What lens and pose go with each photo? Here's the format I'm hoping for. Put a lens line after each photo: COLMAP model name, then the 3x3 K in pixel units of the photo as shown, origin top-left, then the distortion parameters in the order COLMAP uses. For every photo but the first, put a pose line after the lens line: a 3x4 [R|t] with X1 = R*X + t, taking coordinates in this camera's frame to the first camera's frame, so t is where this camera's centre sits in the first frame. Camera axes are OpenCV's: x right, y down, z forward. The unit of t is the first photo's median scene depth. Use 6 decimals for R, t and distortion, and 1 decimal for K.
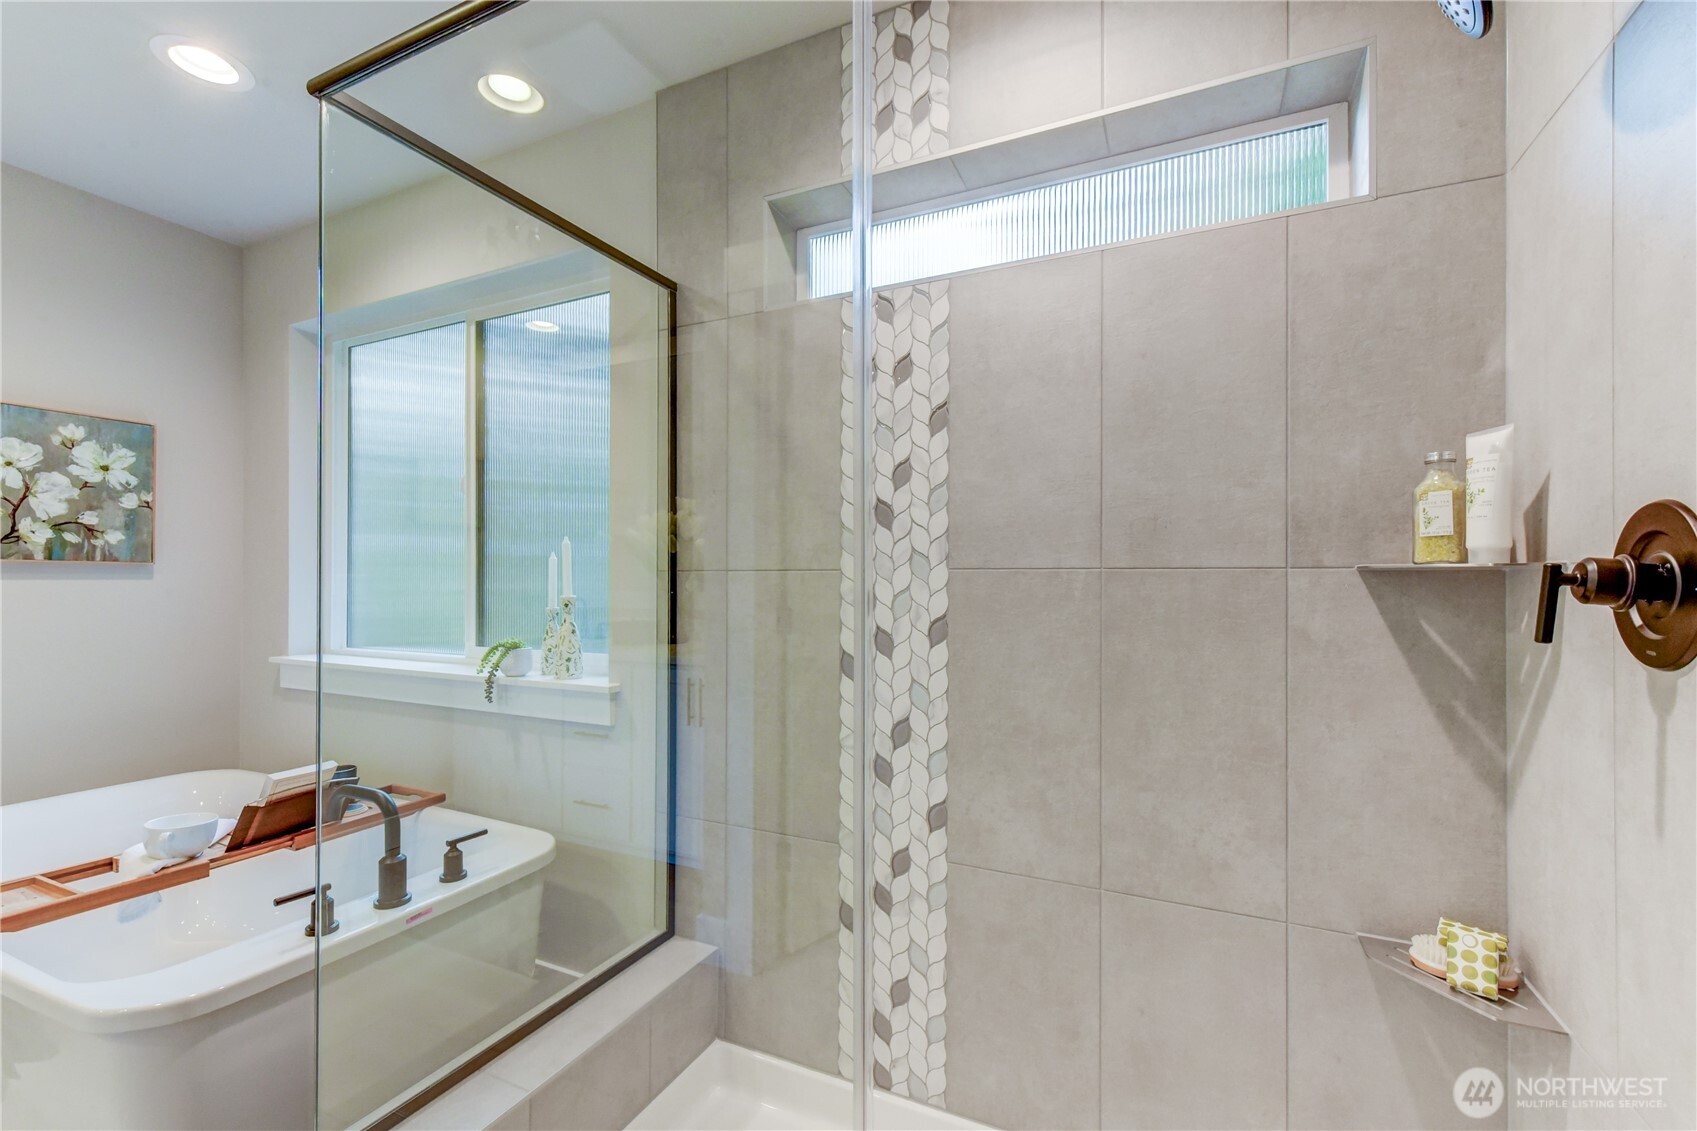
lens RADIAL K [[682.6, 0, 858.0], [0, 682.6, 566.3], [0, 0, 1]] dist [0.001177, 0.000272]
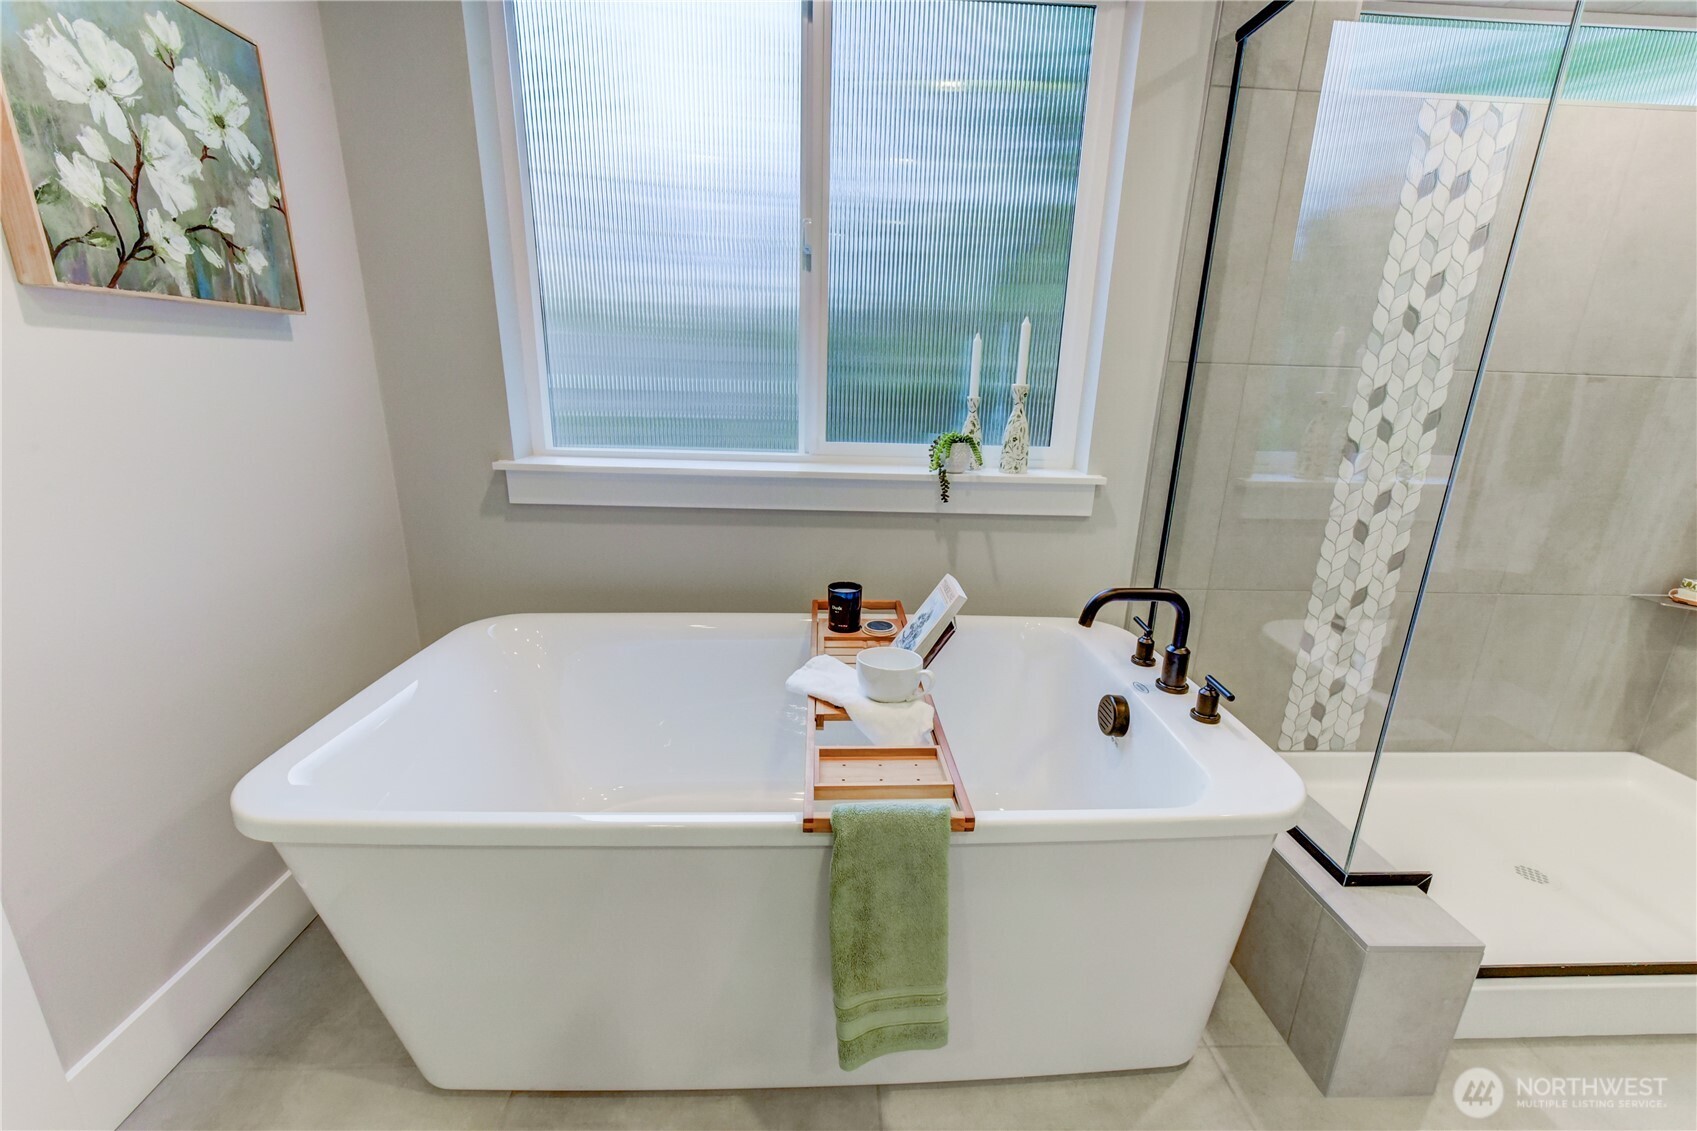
lens RADIAL K [[654.8, 0, 852.3], [0, 654.8, 538.4], [0, 0, 1]] dist [0.001176, 0.000014]
pose [[0.892798, -0.086337, 0.442107, -0.984503], [-0.037905, 0.963580, 0.264719, 0.017412], [-0.448860, -0.253099, 0.857010, 0.274117]]
